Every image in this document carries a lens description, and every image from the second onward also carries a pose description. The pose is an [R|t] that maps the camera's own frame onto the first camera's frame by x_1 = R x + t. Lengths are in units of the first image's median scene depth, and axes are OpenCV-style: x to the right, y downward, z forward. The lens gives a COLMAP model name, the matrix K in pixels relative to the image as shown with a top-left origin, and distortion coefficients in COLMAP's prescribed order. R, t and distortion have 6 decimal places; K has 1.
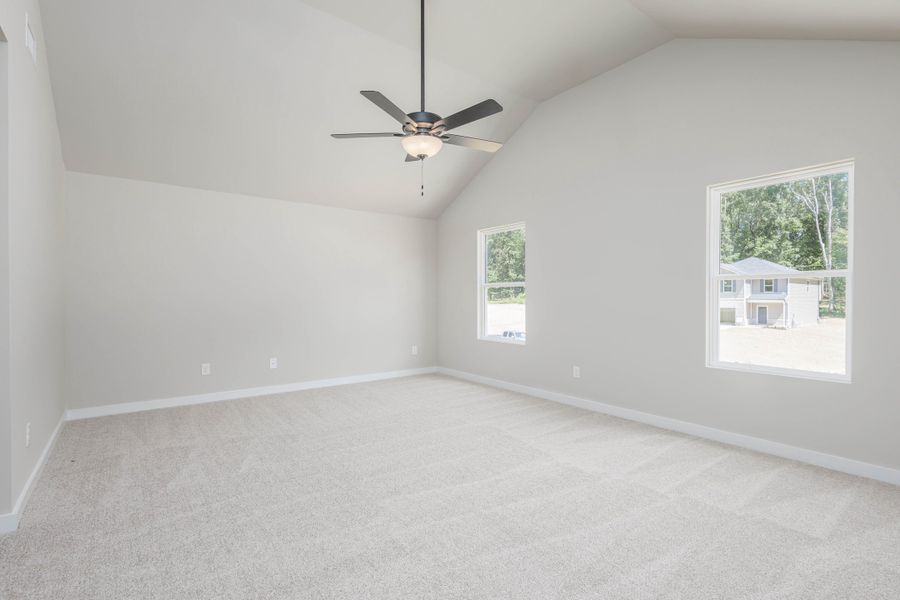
lens RADIAL K [[417.6, 0, 426.7], [0, 417.6, 302.2], [0, 0, 1]] dist [0.001963, 0.000239]
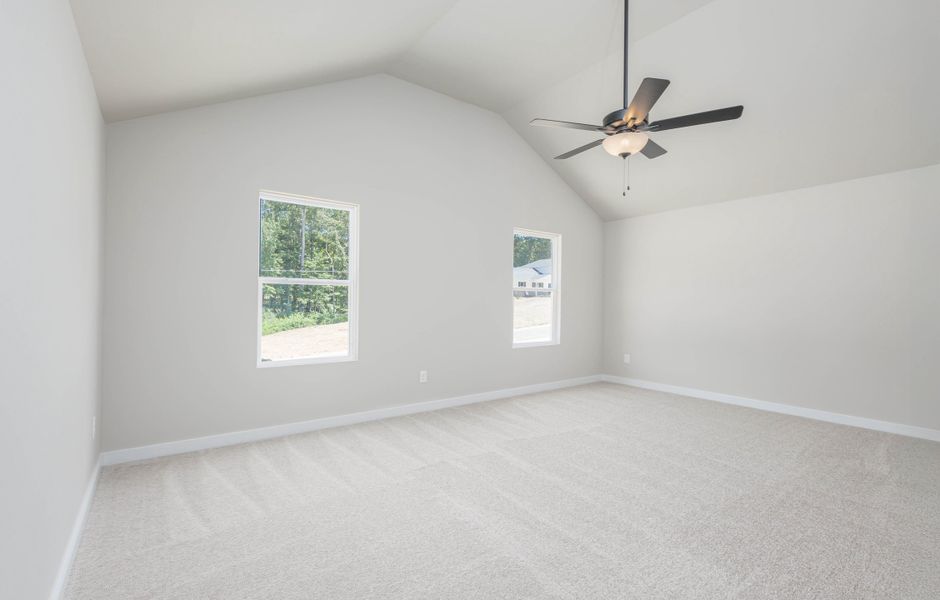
lens RADIAL K [[427.3, 0, 467.0], [0, 427.3, 295.0], [0, 0, 1]] dist [0.000134, -0.000032]
pose [[-0.004036, 0.015339, 0.999874, -0.496335], [0.002788, 0.999879, -0.015328, -0.006766], [-0.999988, 0.002725, -0.004078, 0.686522]]
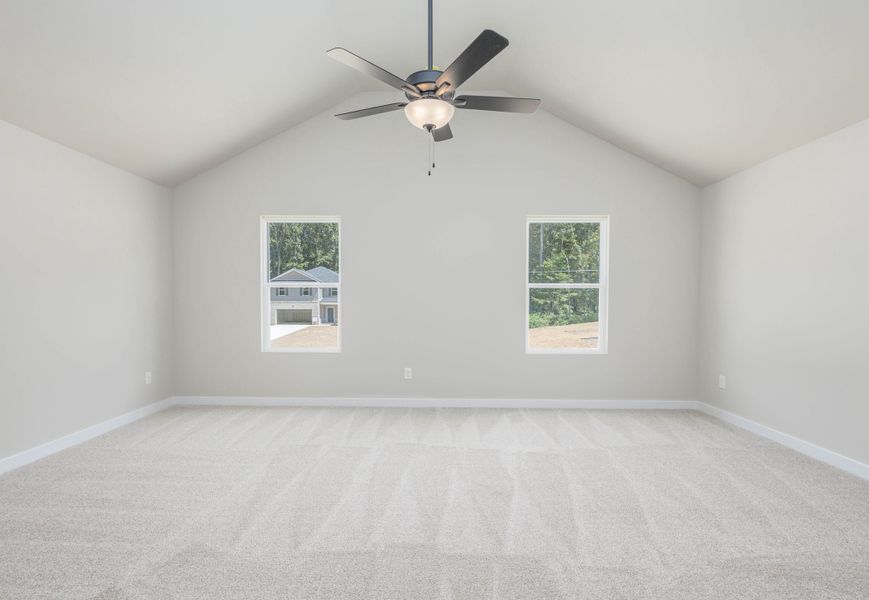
lens RADIAL K [[436.2, 0, 421.8], [0, 436.2, 316.1], [0, 0, 1]] dist [-0.000332, -0.000205]
pose [[0.609050, -0.026389, 0.792693, -0.353225], [0.006004, 0.999571, 0.028664, -0.002789], [-0.793109, -0.012699, 0.608947, 0.247956]]
